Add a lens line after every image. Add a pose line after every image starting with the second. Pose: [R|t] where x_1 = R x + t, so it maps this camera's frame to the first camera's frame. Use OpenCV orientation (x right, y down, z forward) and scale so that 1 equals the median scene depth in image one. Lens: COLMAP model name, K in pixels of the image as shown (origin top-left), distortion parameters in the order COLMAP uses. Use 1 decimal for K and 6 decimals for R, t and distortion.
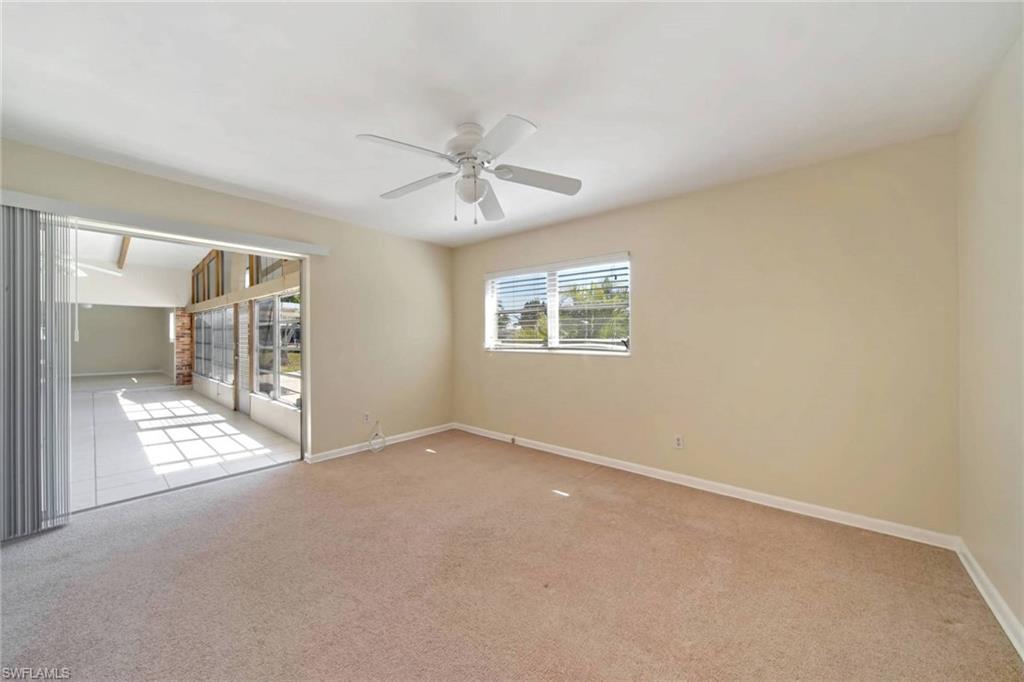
lens RADIAL K [[376.7, 0, 512.0], [0, 376.7, 341.0], [0, 0, 1]] dist [-0.002052, -0.000042]
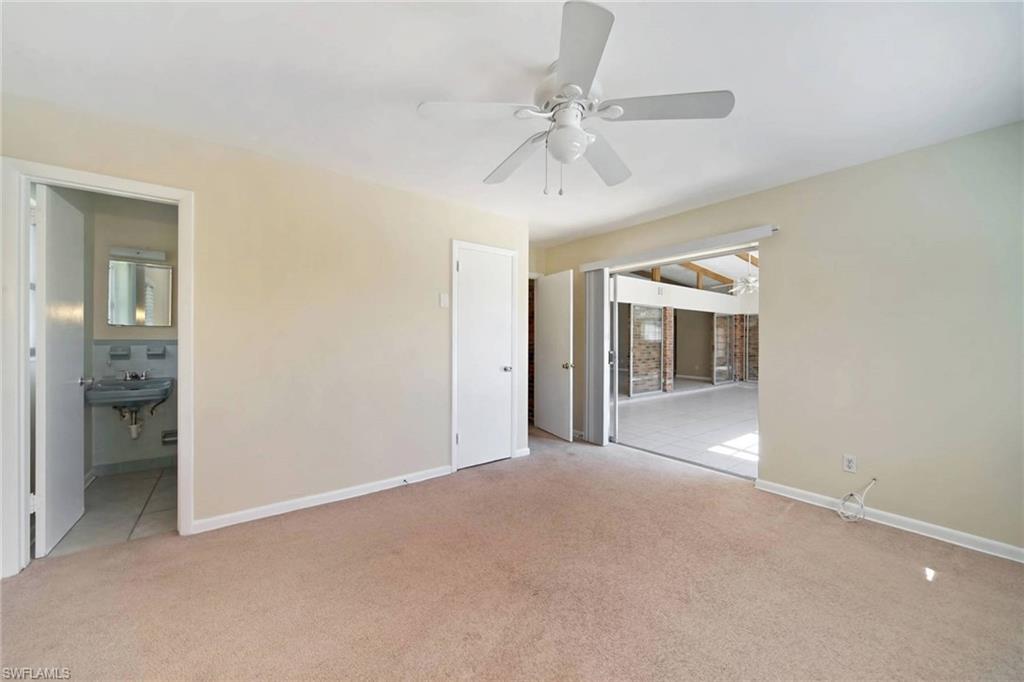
lens RADIAL K [[387.5, 0, 512.0], [0, 387.5, 341.0], [0, 0, 1]] dist [0.000324, 0.000006]
pose [[-0.251265, -0.002704, -0.967915, 0.483182], [-0.014058, 0.999901, 0.000856, 0.005535], [0.967816, 0.013822, -0.251278, 0.756742]]
